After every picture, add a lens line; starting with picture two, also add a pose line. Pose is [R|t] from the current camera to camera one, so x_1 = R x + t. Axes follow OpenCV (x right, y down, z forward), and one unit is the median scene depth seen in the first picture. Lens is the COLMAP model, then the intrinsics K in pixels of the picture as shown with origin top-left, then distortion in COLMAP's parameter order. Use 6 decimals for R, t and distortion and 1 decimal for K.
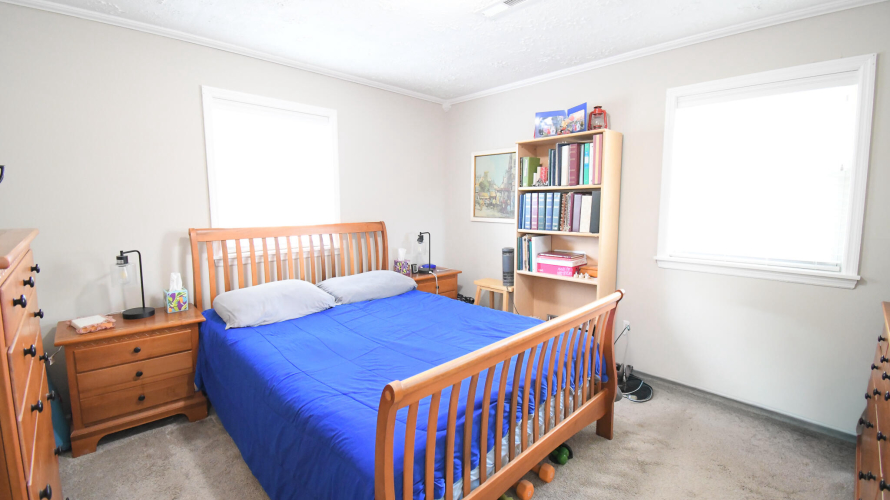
lens RADIAL K [[388.1, 0, 439.5], [0, 388.1, 254.2], [0, 0, 1]] dist [-0.003685, -0.011949]
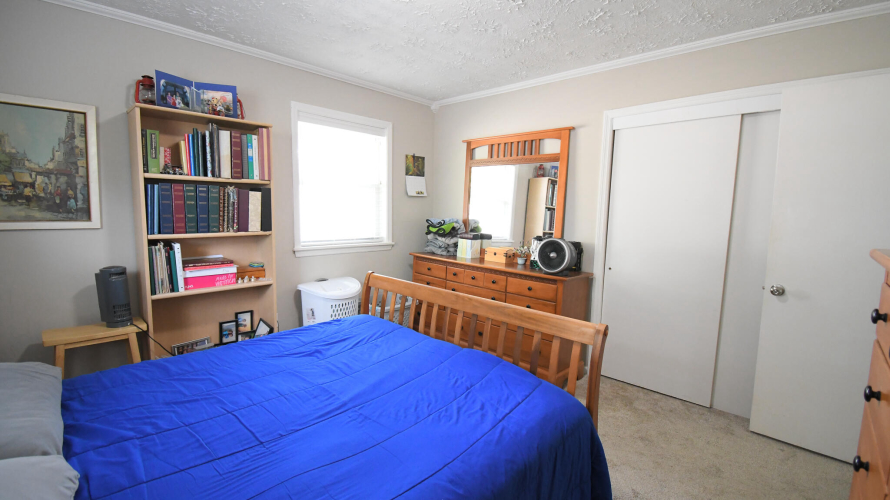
lens RADIAL K [[388.1, 0, 441.1], [0, 388.1, 250.3], [0, 0, 1]] dist [-0.003685, -0.011949]
pose [[-0.052123, -0.110180, 0.992544, -0.567493], [0.109636, 0.987256, 0.115350, -0.069458], [-0.992604, 0.114831, -0.039379, 0.603692]]
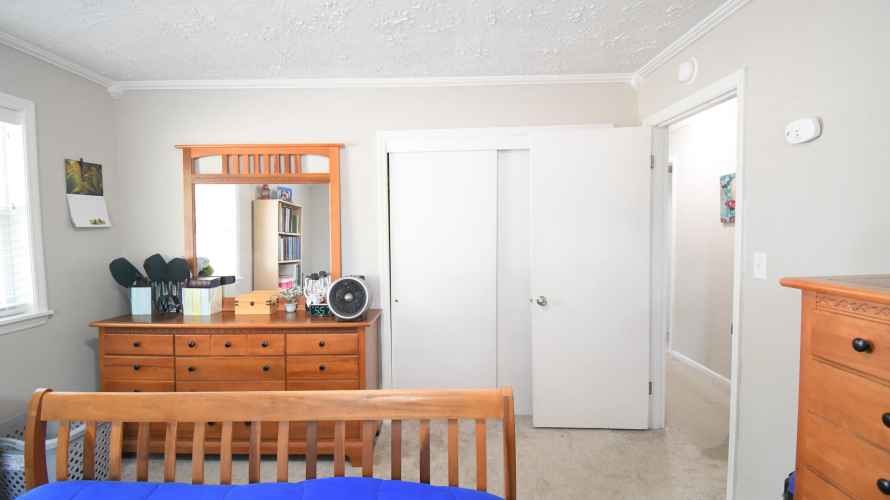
lens RADIAL K [[388.1, 0, 447.8], [0, 388.1, 249.3], [0, 0, 1]] dist [-0.003685, -0.011949]
pose [[-0.734616, -0.023380, 0.678081, -0.292253], [0.103548, 0.983835, 0.146103, -0.106171], [-0.670535, 0.177544, -0.720320, 0.707922]]
